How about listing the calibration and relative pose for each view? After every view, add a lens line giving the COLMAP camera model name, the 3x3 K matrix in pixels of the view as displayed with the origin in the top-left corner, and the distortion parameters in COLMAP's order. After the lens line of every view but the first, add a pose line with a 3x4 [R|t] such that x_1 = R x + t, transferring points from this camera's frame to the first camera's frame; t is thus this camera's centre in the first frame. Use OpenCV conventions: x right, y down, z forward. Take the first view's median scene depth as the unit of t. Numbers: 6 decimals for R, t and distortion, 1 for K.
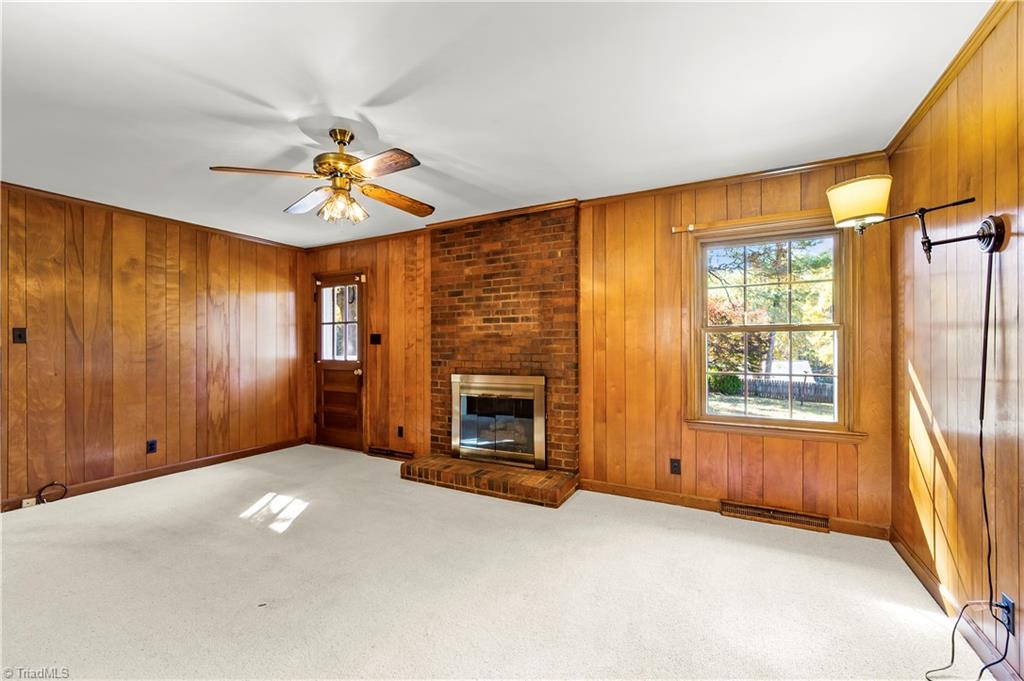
lens RADIAL K [[413.2, 0, 507.4], [0, 413.2, 345.3], [0, 0, 1]] dist [-0.008538, 0.000837]
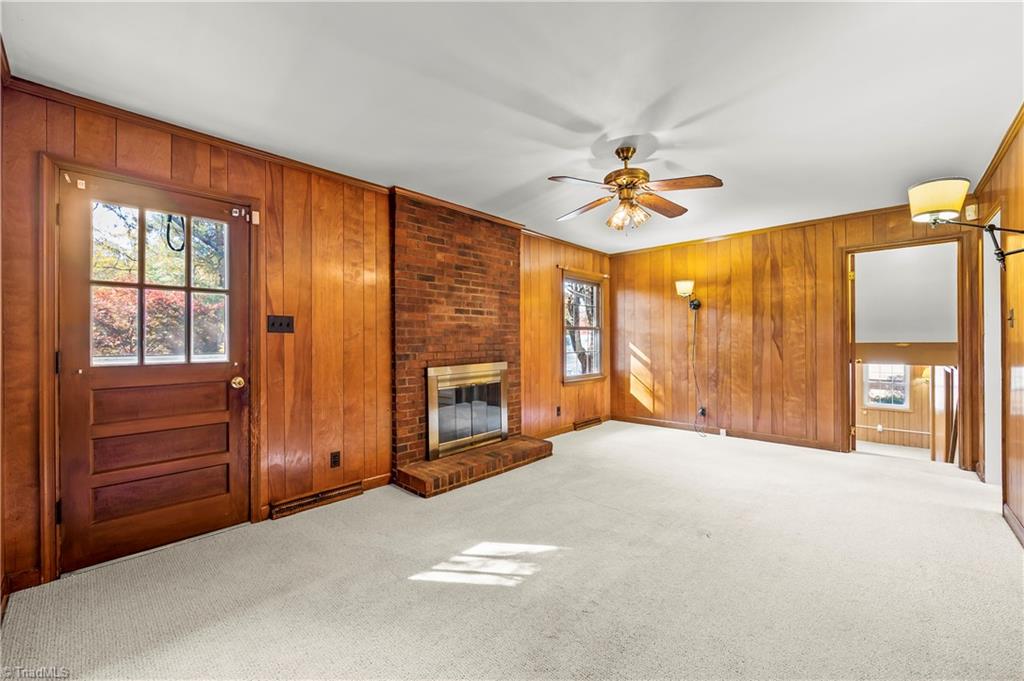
lens RADIAL K [[413.2, 0, 501.5], [0, 413.2, 339.6], [0, 0, 1]] dist [-0.008538, 0.000837]
pose [[0.264170, 0.002476, 0.964473, -0.997656], [0.002409, 0.999992, -0.003227, 0.012515], [-0.964473, 0.003176, 0.264162, 0.638553]]
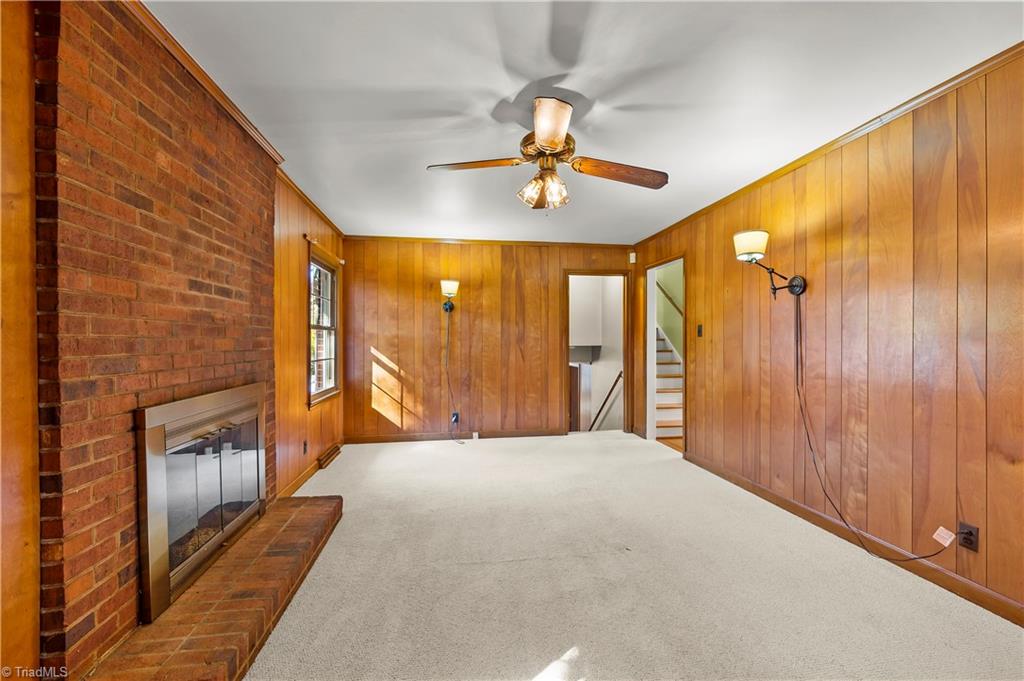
lens RADIAL K [[413.2, 0, 515.9], [0, 413.2, 344.2], [0, 0, 1]] dist [-0.008538, 0.000837]
pose [[-0.618127, -0.002943, 0.786073, -0.676945], [-0.000771, 0.999995, 0.003137, 0.008394], [-0.786078, 0.001333, -0.618126, 1.009343]]
